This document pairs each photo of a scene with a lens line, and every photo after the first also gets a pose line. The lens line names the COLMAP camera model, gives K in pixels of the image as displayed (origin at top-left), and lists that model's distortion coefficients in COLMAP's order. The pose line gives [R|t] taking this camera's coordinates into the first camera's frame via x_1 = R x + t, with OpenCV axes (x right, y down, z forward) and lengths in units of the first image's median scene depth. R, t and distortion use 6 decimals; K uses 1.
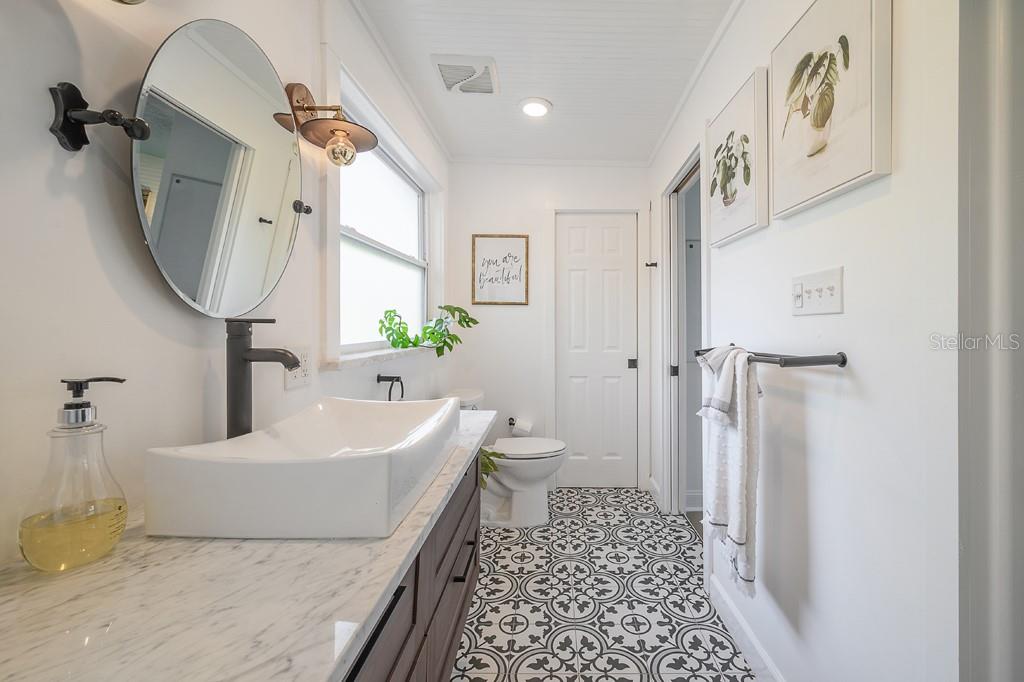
lens RADIAL K [[409.5, 0, 513.5], [0, 409.5, 333.0], [0, 0, 1]] dist [-0.001783, 0.001089]
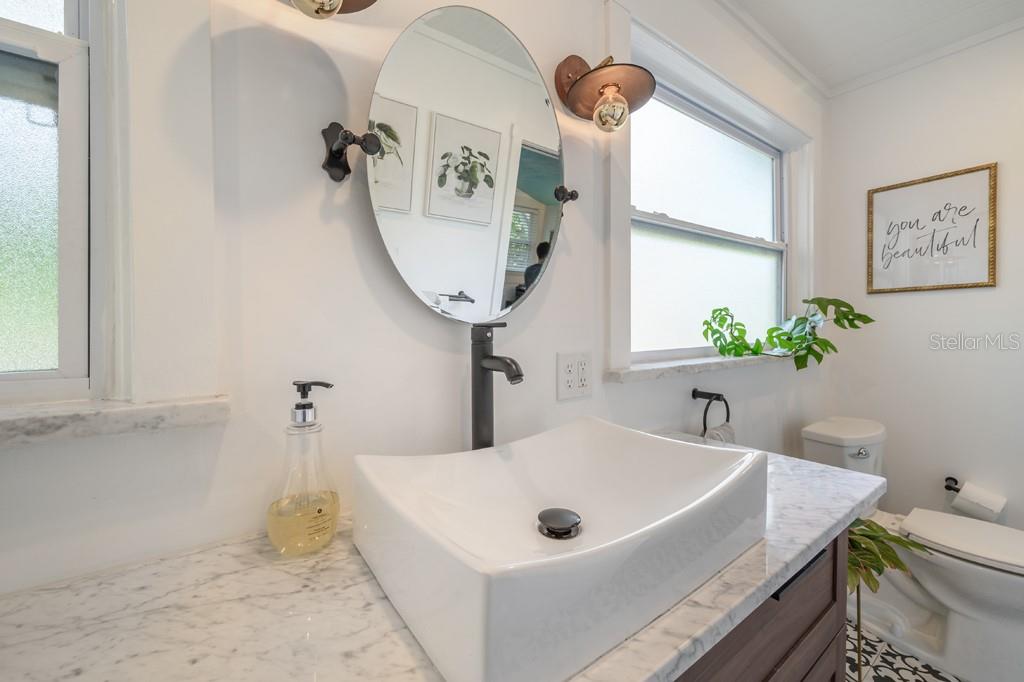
lens RADIAL K [[409.5, 0, 495.3], [0, 409.5, 338.7], [0, 0, 1]] dist [-0.001783, 0.001089]
pose [[0.650192, 0.002244, -0.759767, 0.022998], [0.002454, 0.999984, 0.005054, -0.001624], [0.759766, -0.005150, 0.650176, 0.156406]]
